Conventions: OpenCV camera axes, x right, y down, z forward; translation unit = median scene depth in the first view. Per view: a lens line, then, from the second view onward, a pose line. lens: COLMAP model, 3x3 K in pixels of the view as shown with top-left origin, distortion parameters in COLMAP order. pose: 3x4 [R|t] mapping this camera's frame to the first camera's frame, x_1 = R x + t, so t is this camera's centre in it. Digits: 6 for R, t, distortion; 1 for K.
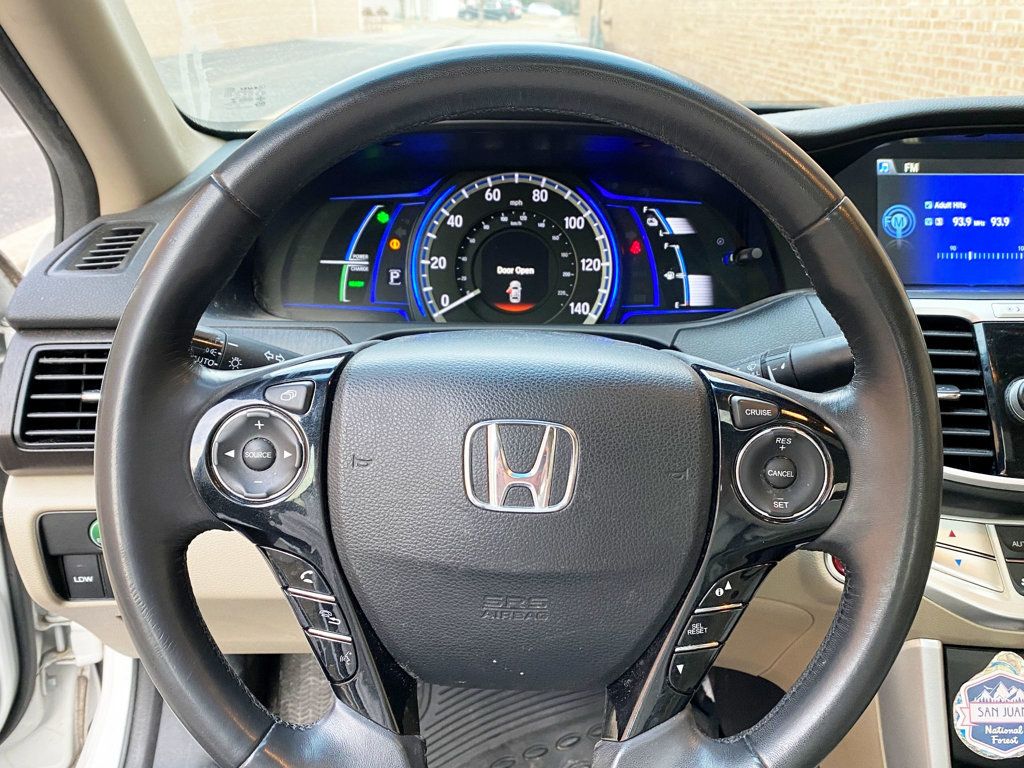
lens RADIAL K [[928.5, 0, 515.8], [0, 928.5, 388.3], [0, 0, 1]] dist [-0.002531, 0.000000]
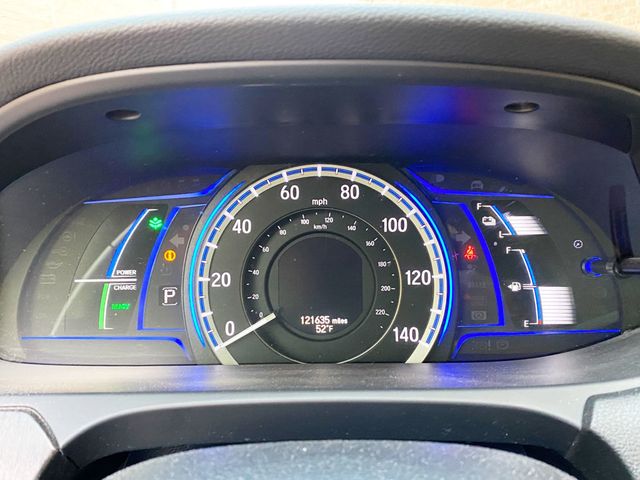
lens RADIAL K [[580.3, 0, 320.3], [0, 580.3, 222.8], [0, 0, 1]] dist [-0.002531, 0.000000]
pose [[0.999583, -0.025016, 0.014433, -0.006577], [0.026955, 0.987509, -0.155241, -0.103184], [-0.010369, 0.155566, 0.987771, 0.504260]]
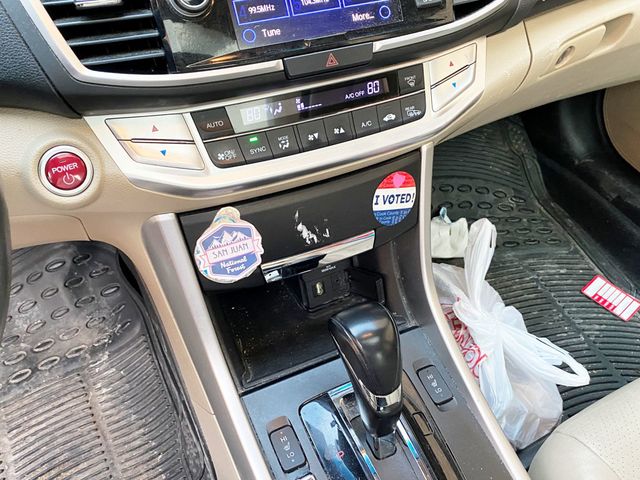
lens RADIAL K [[580.3, 0, 314.4], [0, 580.3, 241.7], [0, 0, 1]] dist [-0.002531, 0.000000]
pose [[0.901096, -0.289702, 0.322644, 0.293795], [0.120983, 0.882491, 0.454503, -0.015265], [-0.416401, -0.370516, 0.830258, 0.218767]]
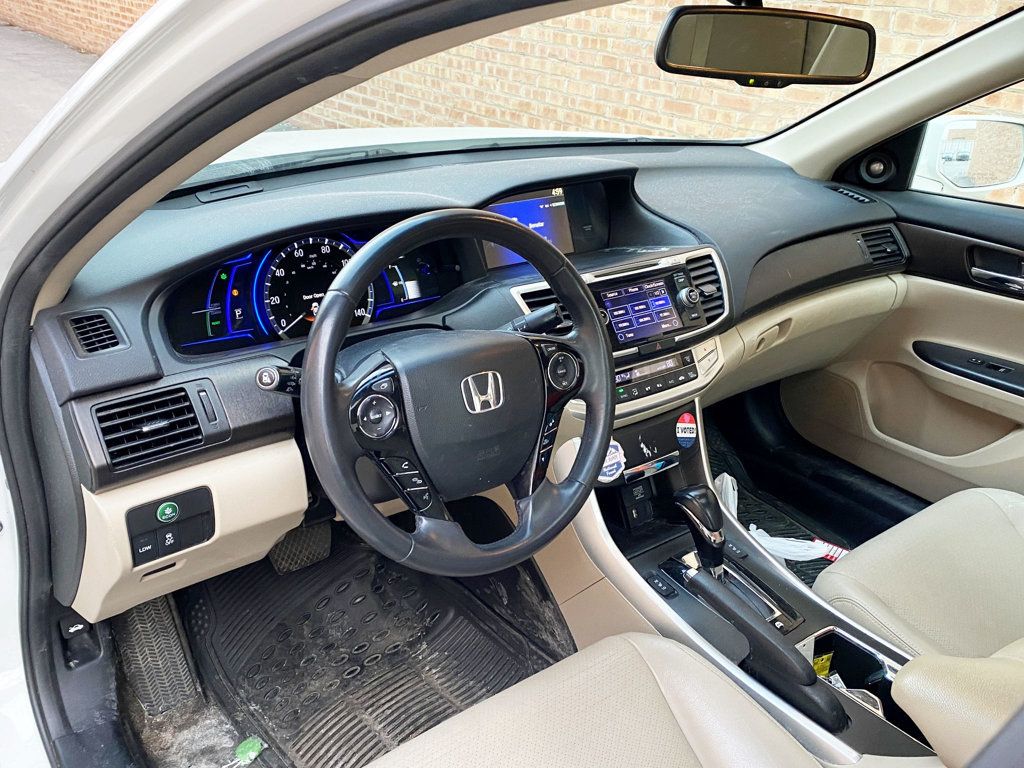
lens RADIAL K [[928.5, 0, 505.1], [0, 928.5, 392.0], [0, 0, 1]] dist [-0.002531, 0.000000]
pose [[0.787894, -0.231903, 0.570477, -0.699850], [0.189007, 0.972737, 0.134385, -0.119308], [-0.586088, 0.001943, 0.810245, -0.504516]]
